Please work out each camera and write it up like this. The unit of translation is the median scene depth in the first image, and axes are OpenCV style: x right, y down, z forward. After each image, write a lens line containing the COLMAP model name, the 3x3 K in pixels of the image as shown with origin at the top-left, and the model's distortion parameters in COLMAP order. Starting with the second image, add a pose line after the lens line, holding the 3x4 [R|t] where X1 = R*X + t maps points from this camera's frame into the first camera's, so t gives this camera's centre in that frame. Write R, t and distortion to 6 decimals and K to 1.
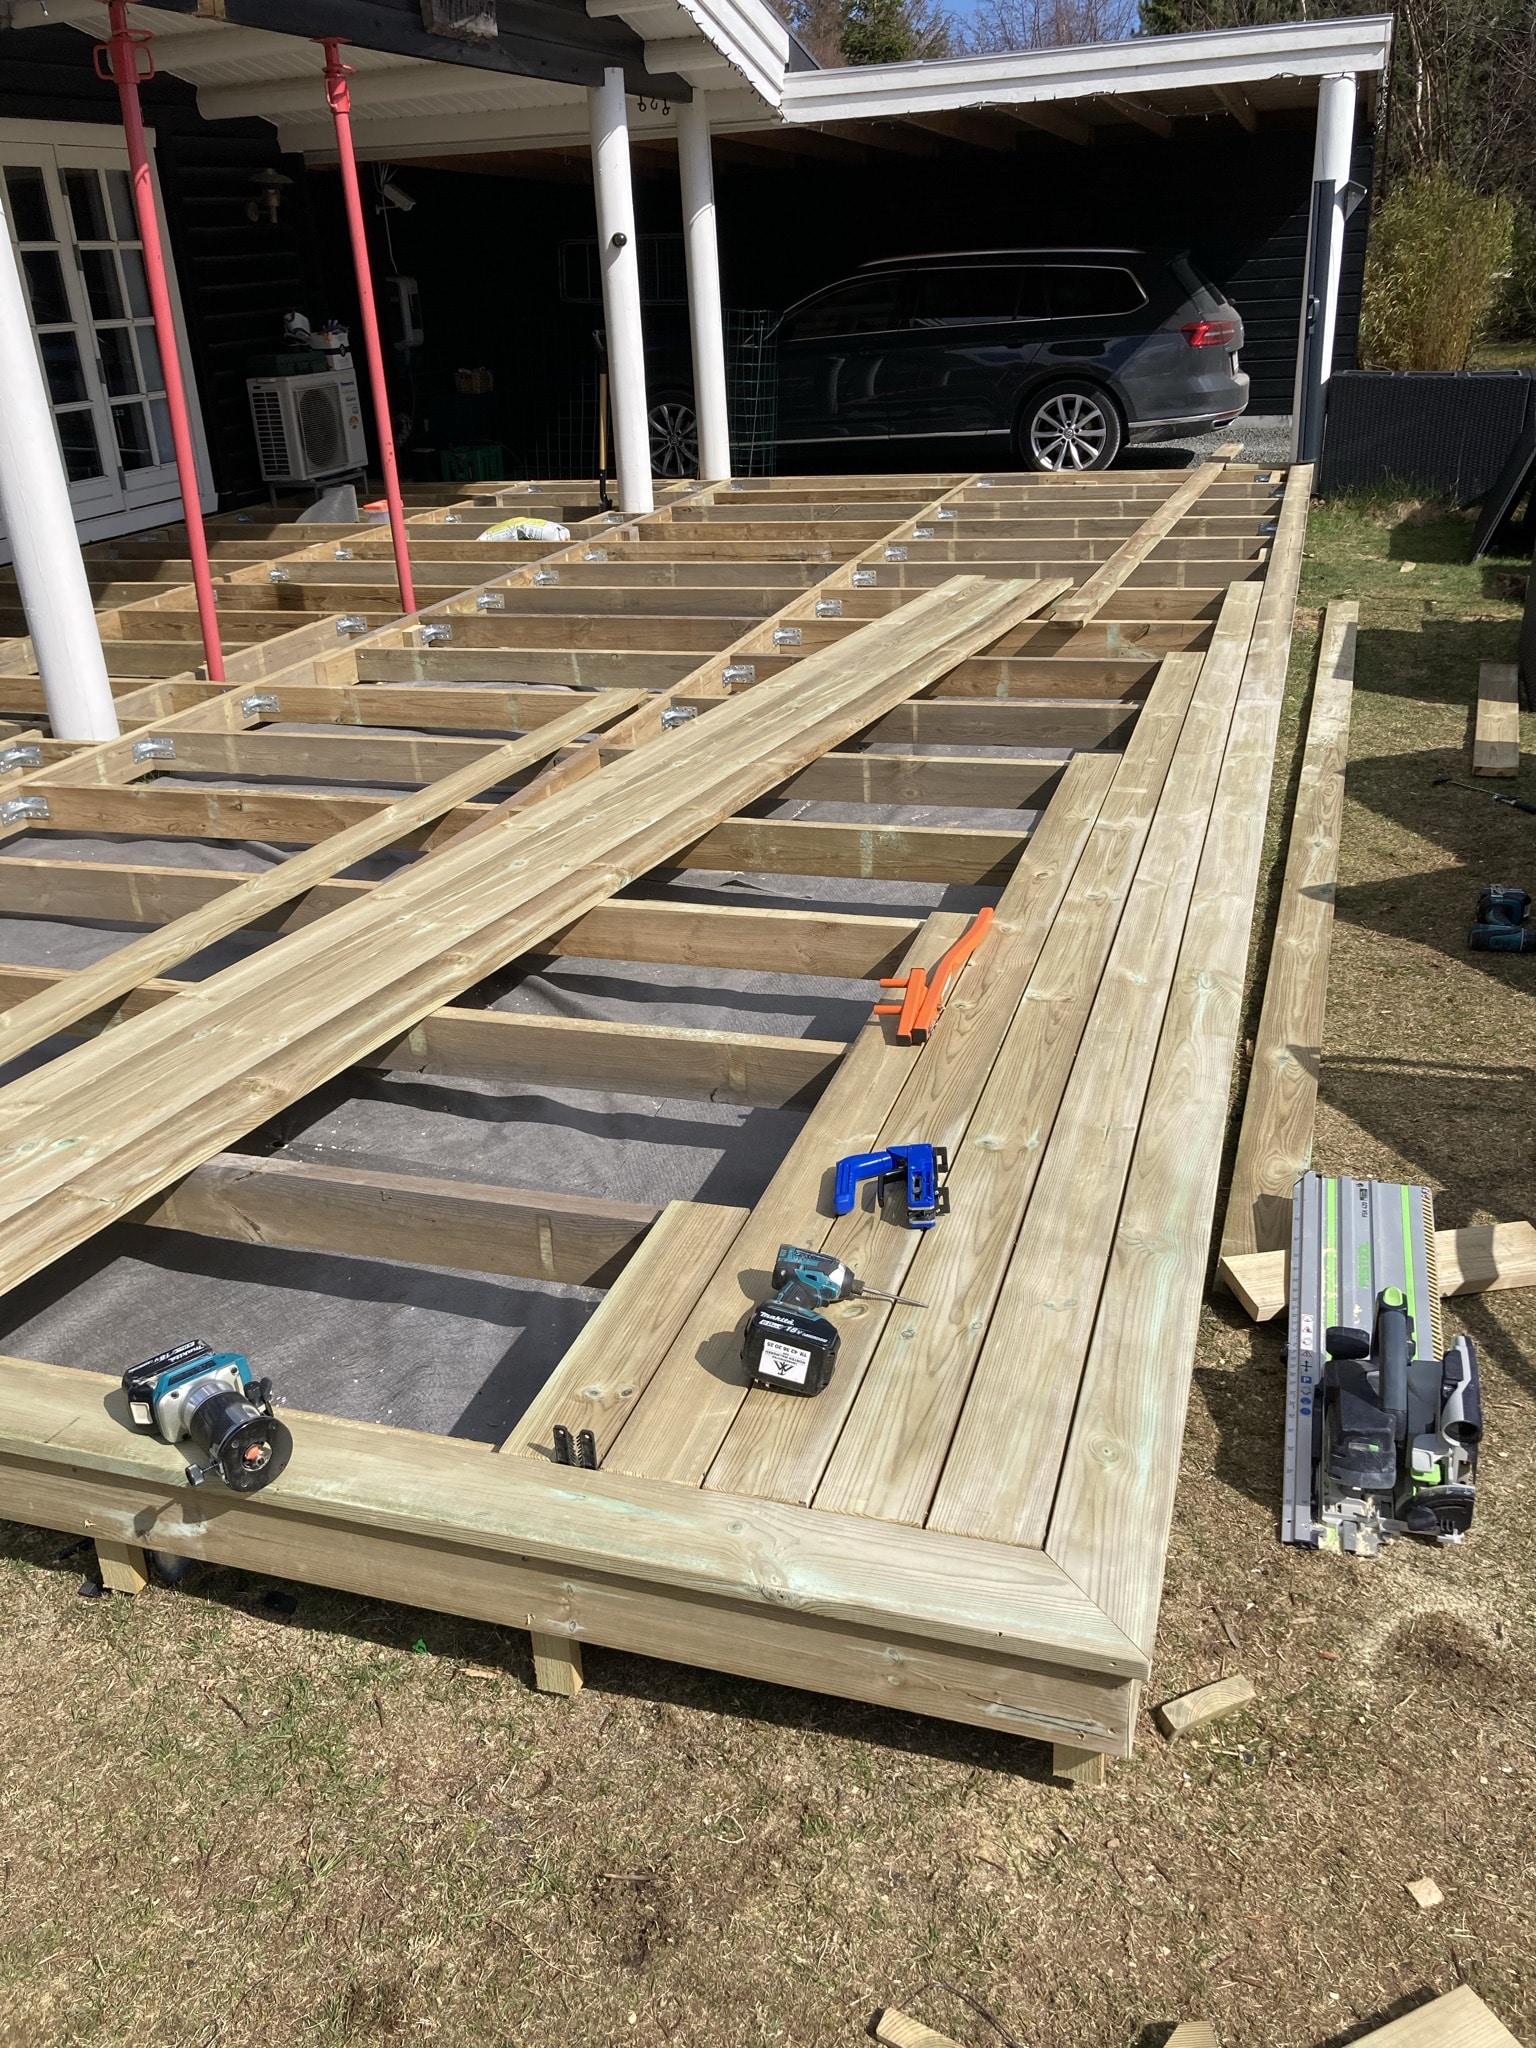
lens RADIAL K [[1637.8, 0, 766.0], [0, 1637.8, 1021.7], [0, 0, 1]] dist [0.043020, -0.034257]
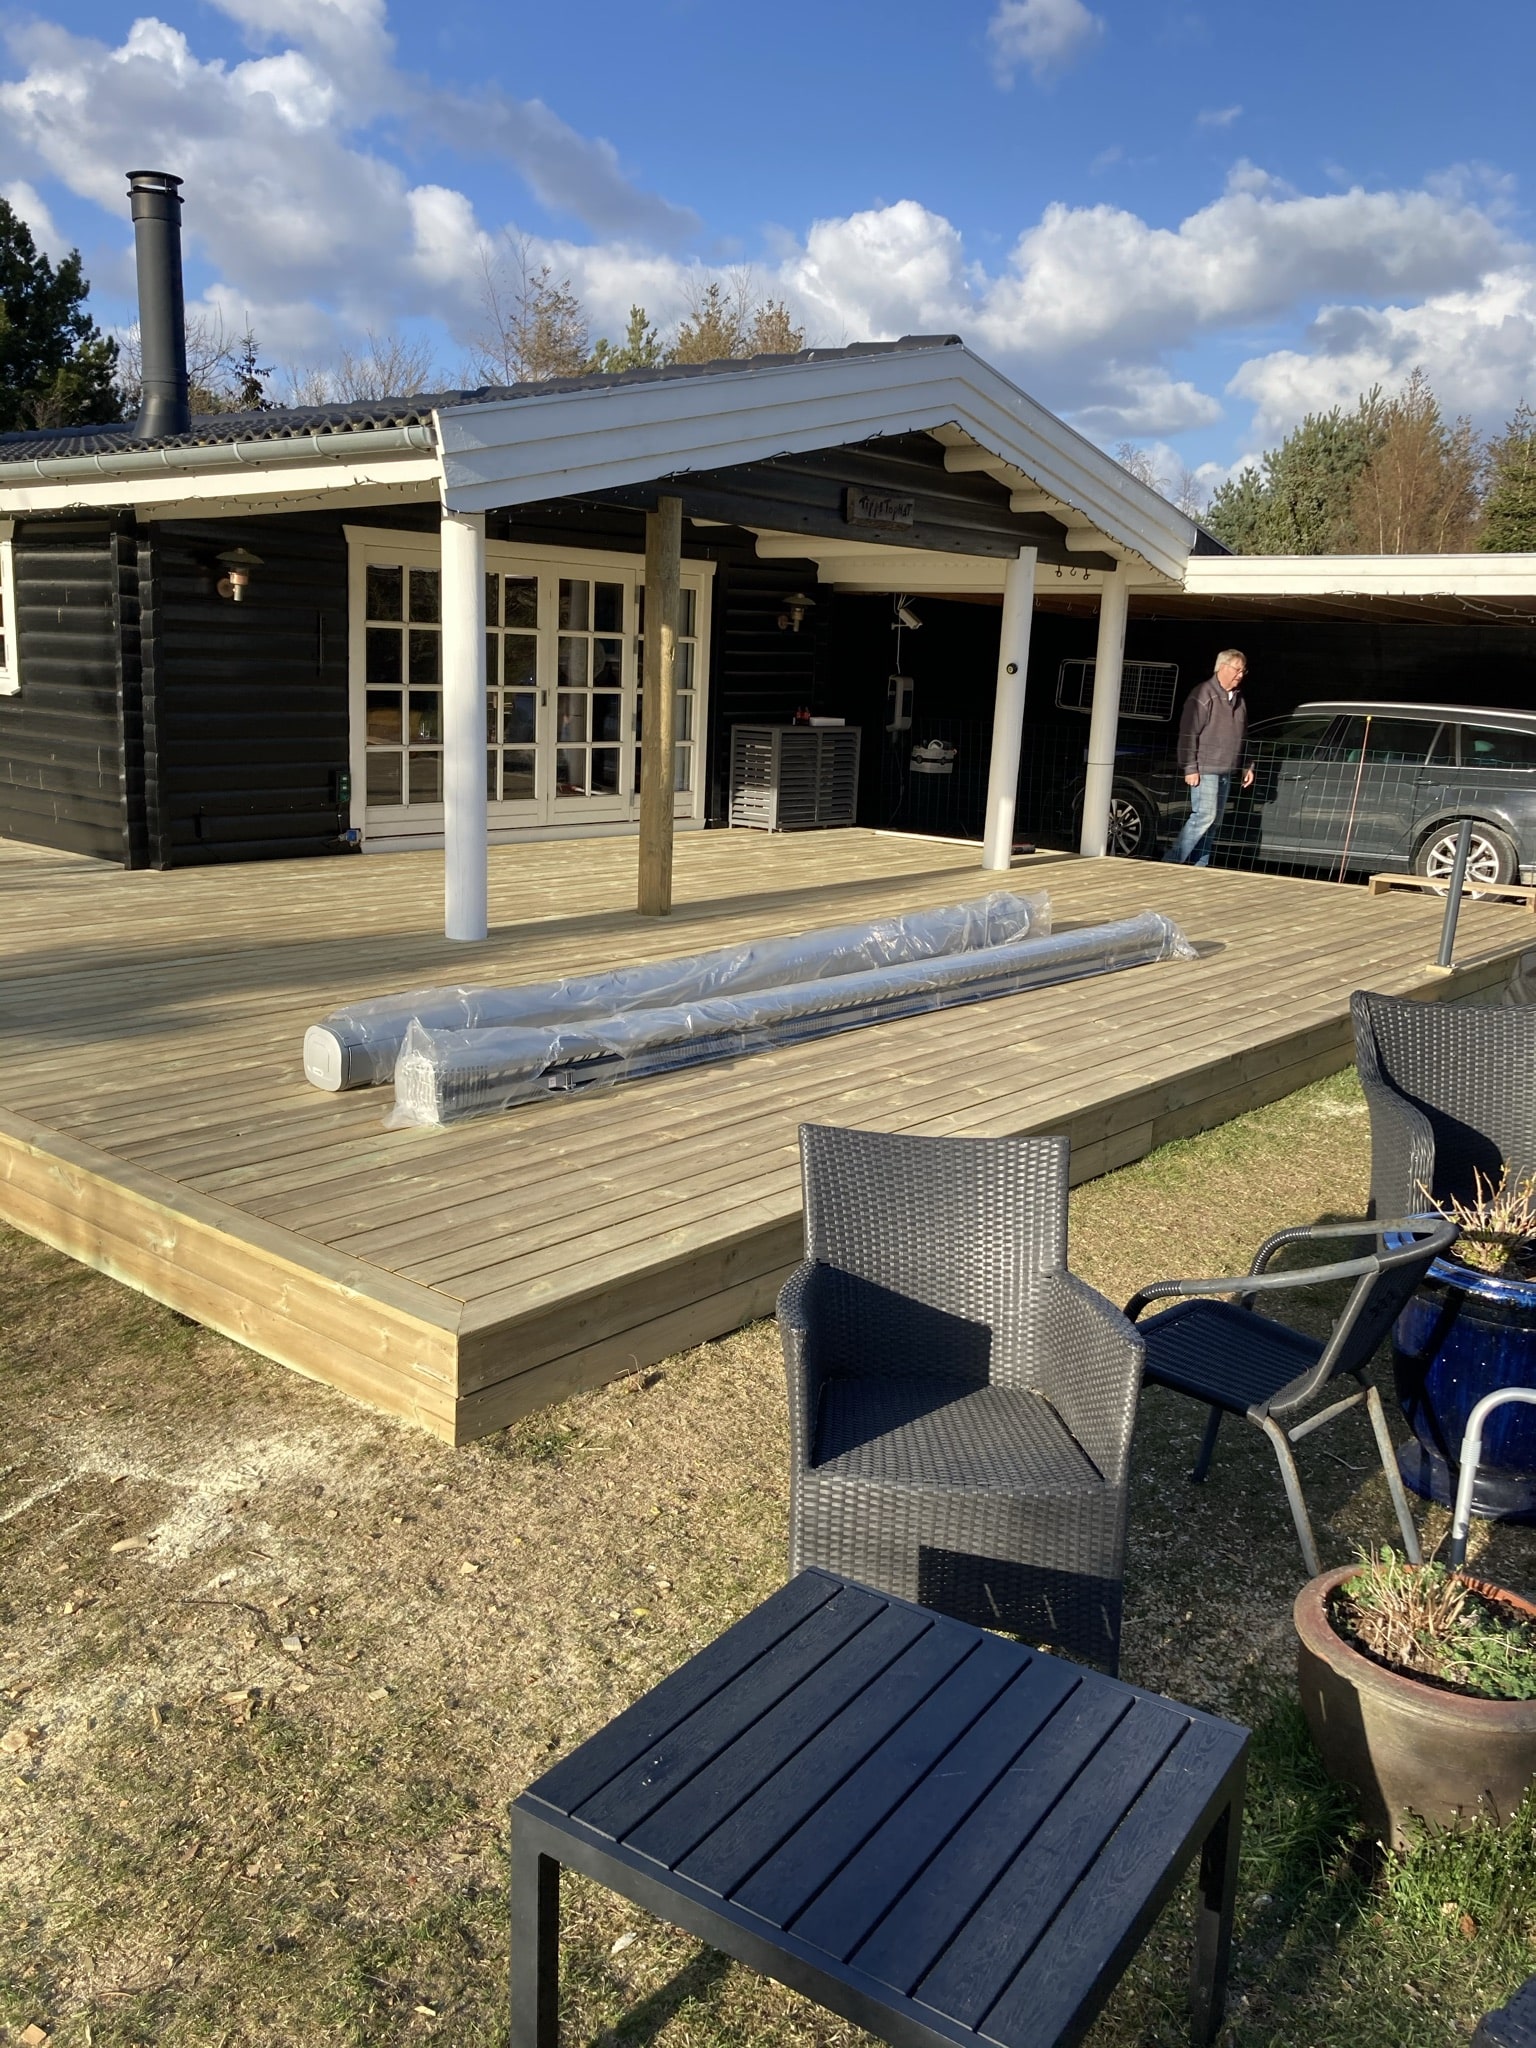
lens RADIAL K [[1637.8, 0, 768.0], [0, 1637.8, 991.6], [0, 0, 1]] dist [0.043020, -0.034257]
pose [[0.923270, 0.159906, -0.349288, 0.183546], [-0.236002, 0.953533, -0.187289, 0.038507], [0.303109, 0.255351, 0.918107, -0.128212]]
